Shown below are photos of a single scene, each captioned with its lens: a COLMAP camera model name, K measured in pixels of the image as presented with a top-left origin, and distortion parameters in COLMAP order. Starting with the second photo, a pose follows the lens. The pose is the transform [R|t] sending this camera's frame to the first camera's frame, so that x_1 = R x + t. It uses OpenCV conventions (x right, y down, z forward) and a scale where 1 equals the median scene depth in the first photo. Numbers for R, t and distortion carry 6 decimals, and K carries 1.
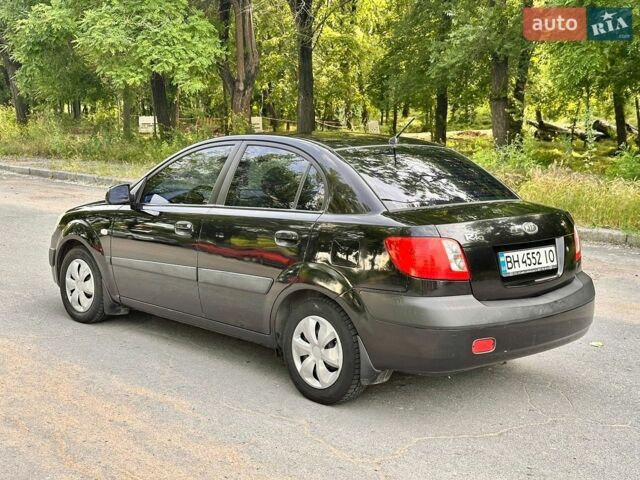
lens RADIAL K [[875.3, 0, 318.3], [0, 875.3, 240.6], [0, 0, 1]] dist [0.135505, -0.128869]
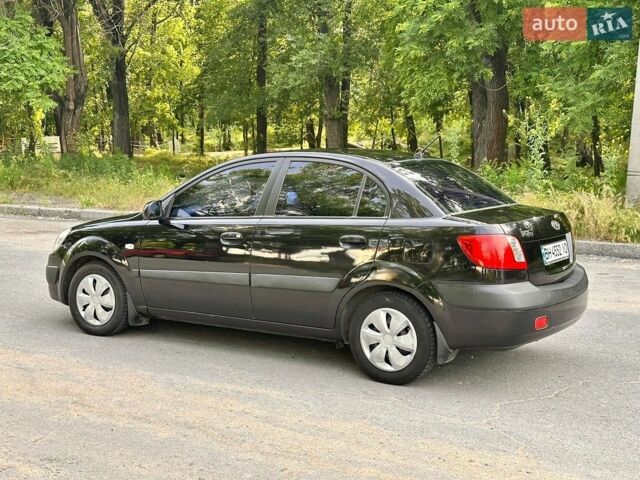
lens RADIAL K [[859.6, 0, 320.4], [0, 859.6, 258.3], [0, 0, 1]] dist [0.162828, 0.017731]
pose [[0.969310, -0.042810, 0.242085, -0.310890], [0.042912, 0.999067, 0.004854, 0.010155], [-0.242067, 0.005684, 0.970243, -0.061623]]
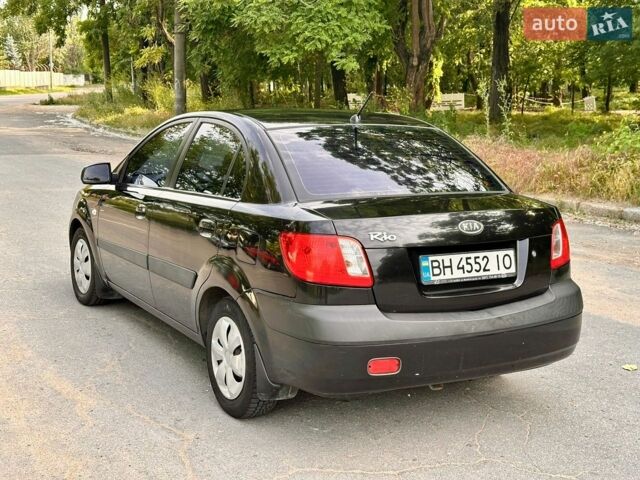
lens RADIAL K [[875.3, 0, 318.3], [0, 875.3, 240.6], [0, 0, 1]] dist [0.135505, -0.128869]
pose [[0.968559, 0.038315, -0.245816, 0.264112], [-0.032256, 0.999069, 0.028631, -0.018113], [0.246684, -0.019802, 0.968894, 0.139831]]
